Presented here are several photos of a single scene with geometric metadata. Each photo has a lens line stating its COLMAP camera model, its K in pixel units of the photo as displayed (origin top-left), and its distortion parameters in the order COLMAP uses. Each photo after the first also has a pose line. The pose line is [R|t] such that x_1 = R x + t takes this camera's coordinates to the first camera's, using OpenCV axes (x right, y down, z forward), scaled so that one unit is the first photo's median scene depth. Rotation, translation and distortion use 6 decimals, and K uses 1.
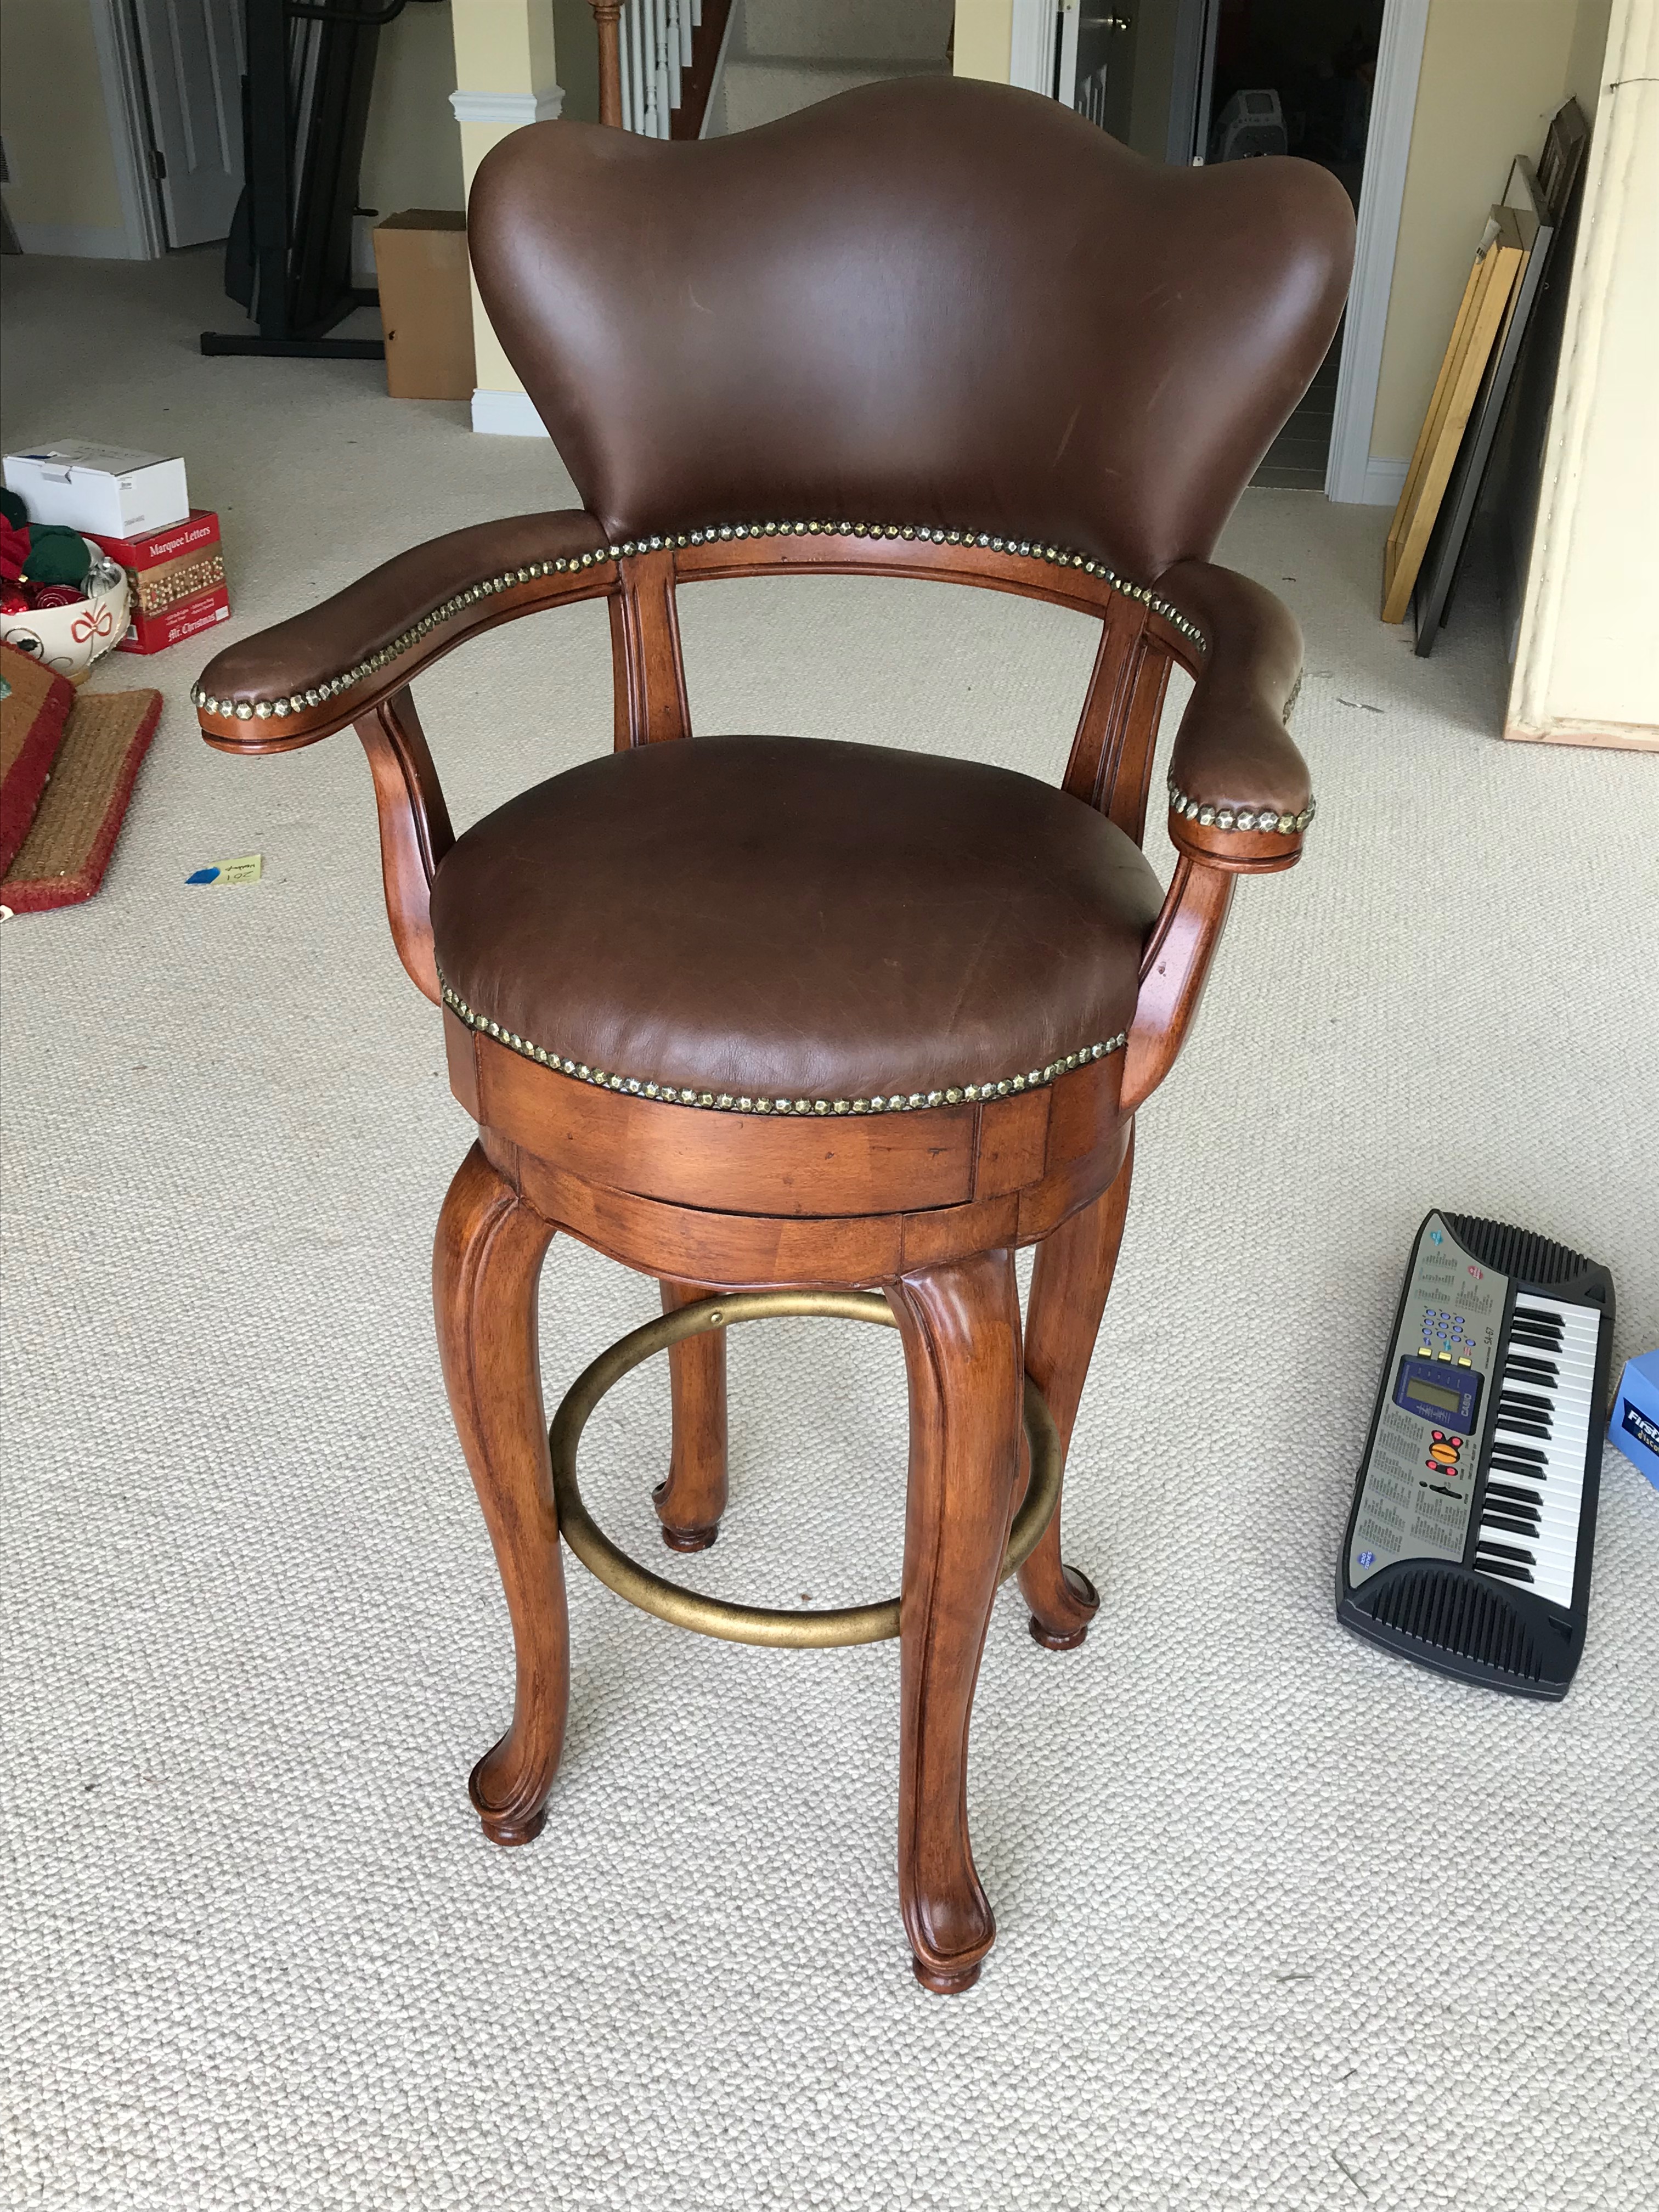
lens RADIAL K [[2135.7, 0, 837.1], [0, 2135.7, 1113.0], [0, 0, 1]] dist [-0.067820, 0.171665]
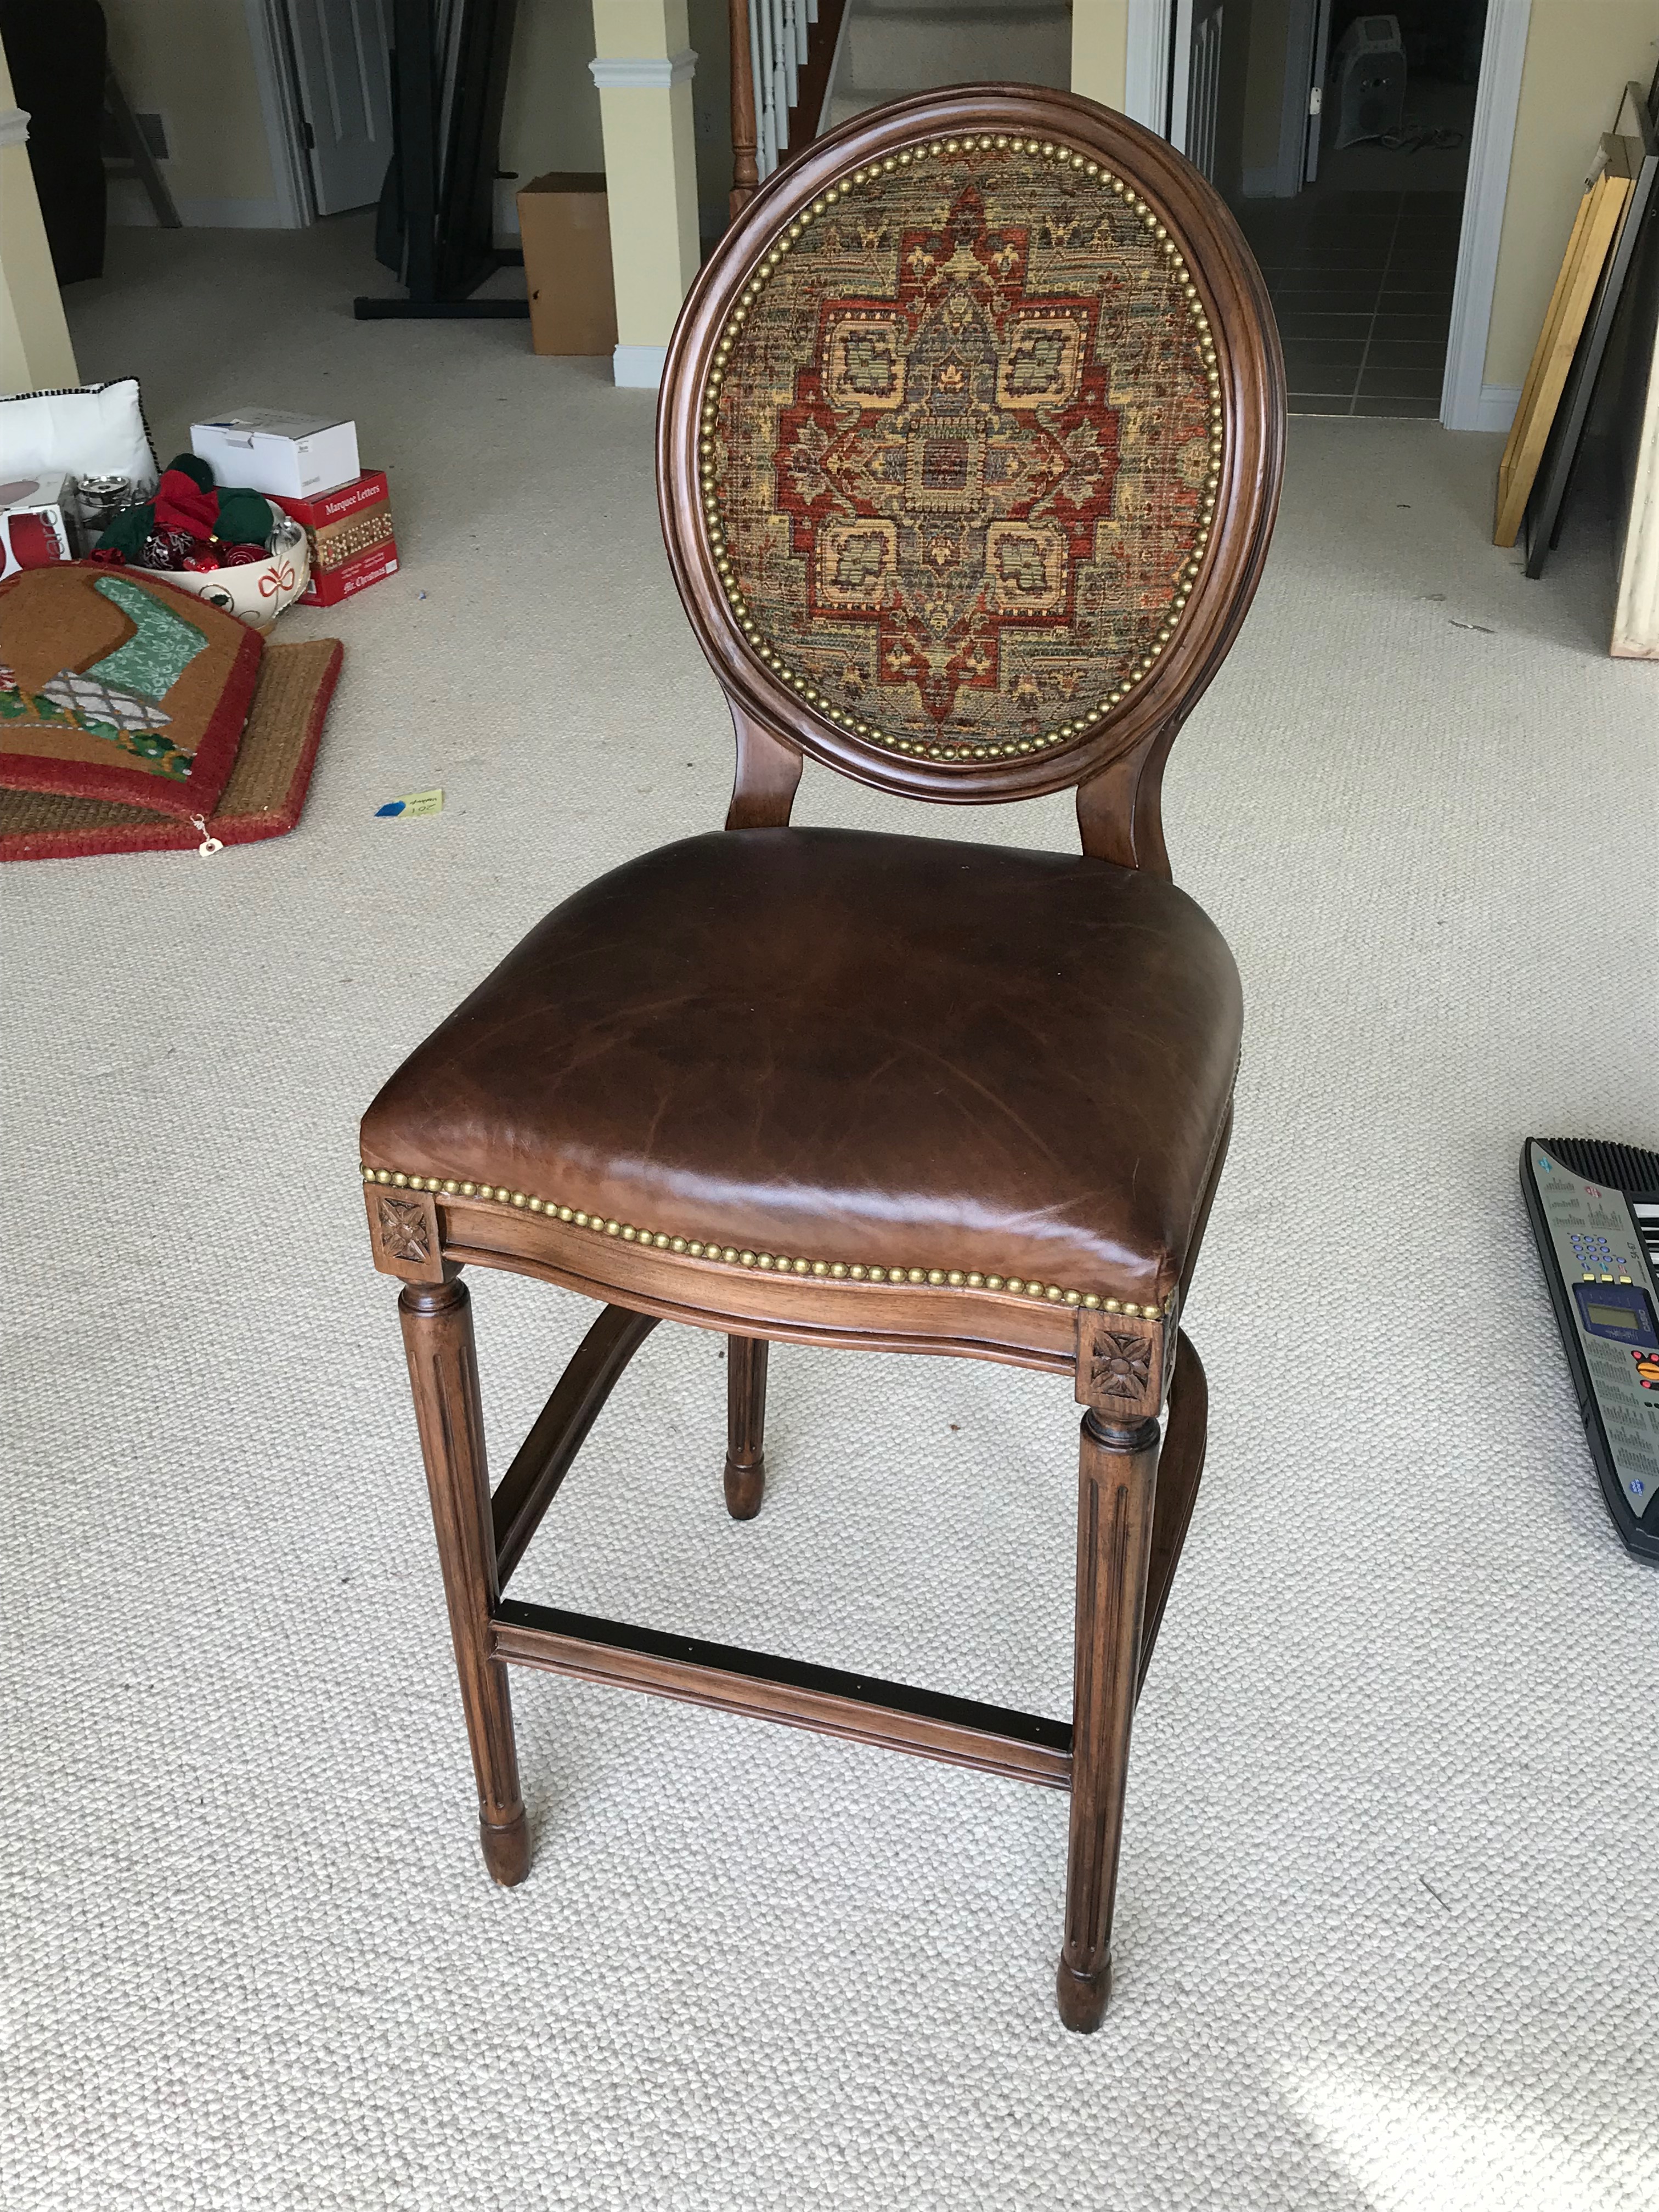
lens RADIAL K [[2109.1, 0, 829.5], [0, 2109.1, 1106.0], [0, 0, 1]] dist [0.022344, -0.055757]
pose [[0.997938, -0.009970, -0.063413, -0.010245], [0.011567, 0.999624, 0.024869, 0.032093], [0.063141, -0.025551, 0.997677, -0.142480]]
